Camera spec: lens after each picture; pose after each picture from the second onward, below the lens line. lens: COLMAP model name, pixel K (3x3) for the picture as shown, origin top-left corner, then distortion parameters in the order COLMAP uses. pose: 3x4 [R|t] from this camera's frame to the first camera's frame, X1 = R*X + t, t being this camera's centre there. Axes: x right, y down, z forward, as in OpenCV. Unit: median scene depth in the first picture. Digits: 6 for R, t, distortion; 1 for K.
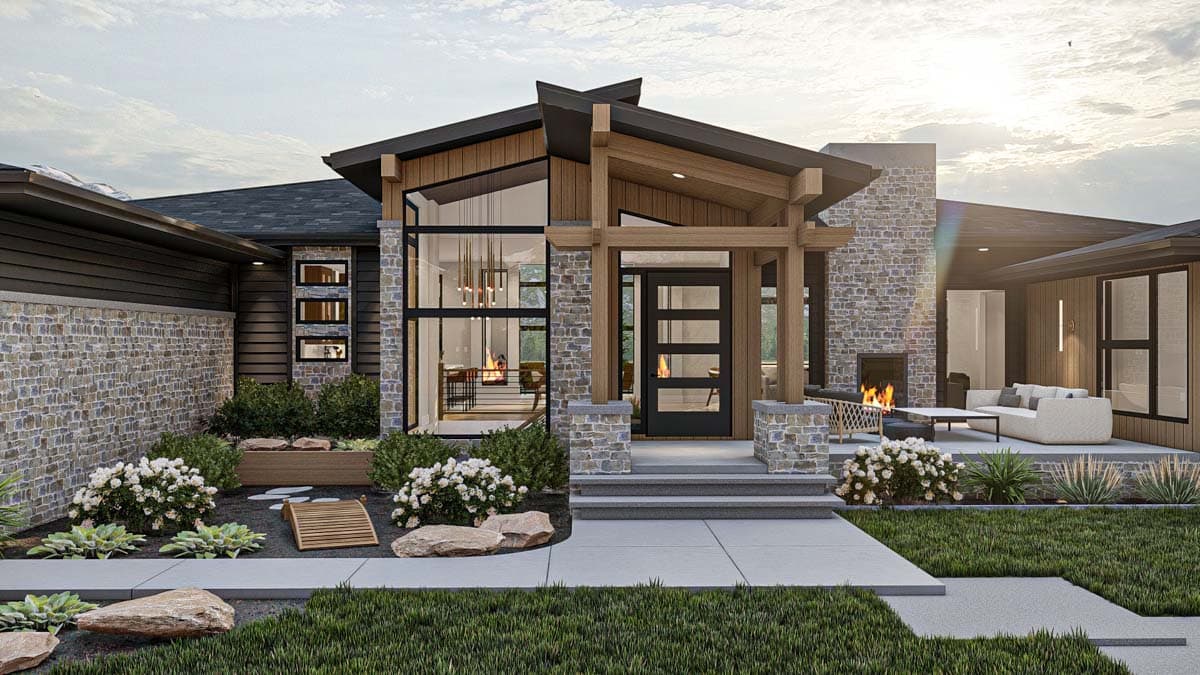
lens RADIAL K [[1068.5, 0, 599.2], [0, 1068.5, 331.8], [0, 0, 1]] dist [0.036345, -0.003750]
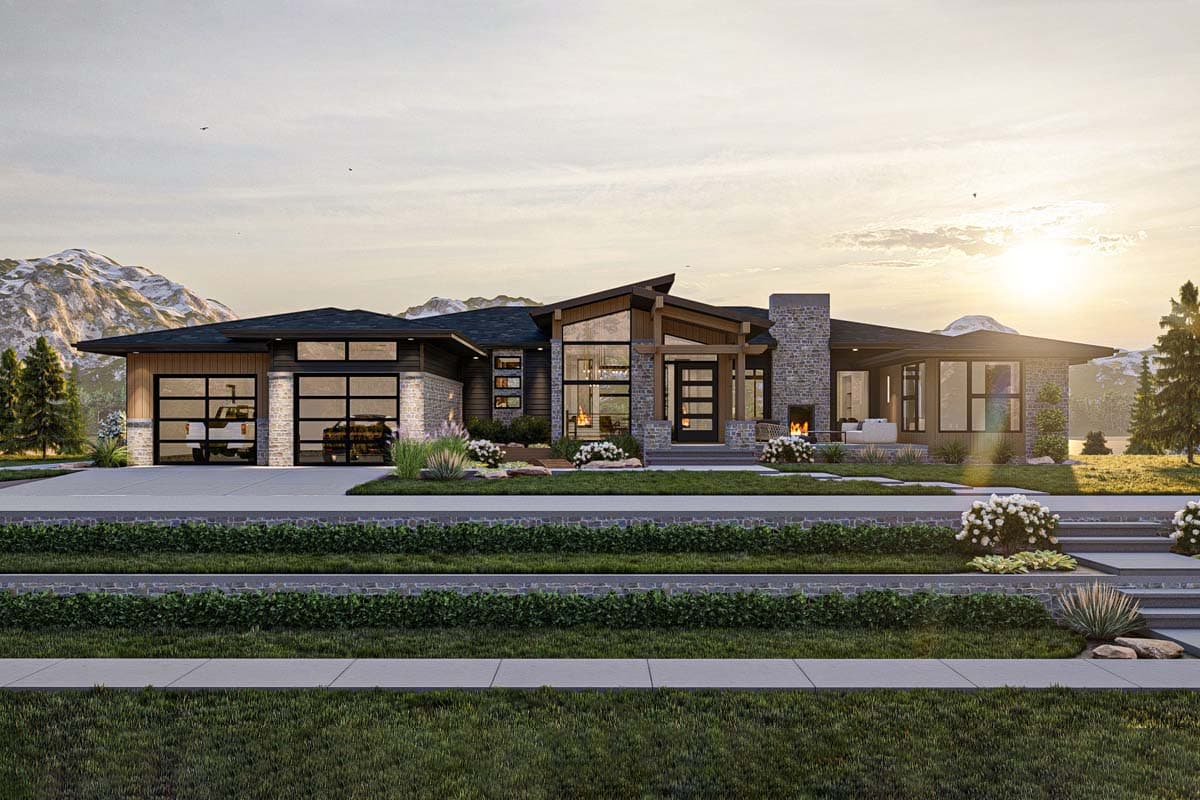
lens RADIAL K [[1134.4, 0, 600.5], [0, 1134.4, 404.4], [0, 0, 1]] dist [-0.005947, 0.000000]
pose [[0.999858, -0.000260, -0.016821, -0.067577], [0.000127, 0.999969, -0.007896, 0.042088], [0.016823, 0.007893, 0.999827, -1.200843]]
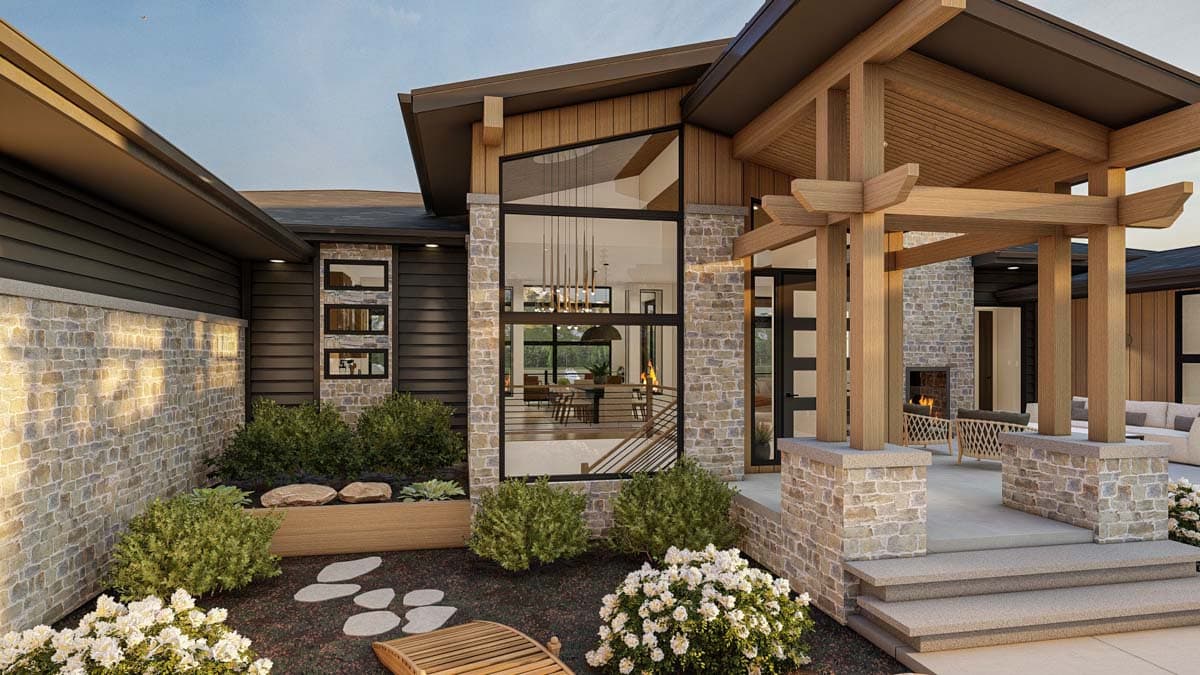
lens RADIAL K [[686.9, 0, 608.4], [0, 686.9, 351.8], [0, 0, 1]] dist [0.006836, 0.003046]
pose [[0.980421, 0.001191, 0.196910, -0.197512], [-0.002203, 0.999985, 0.004920, 0.003869], [-0.196901, -0.005257, 0.980409, 0.490485]]
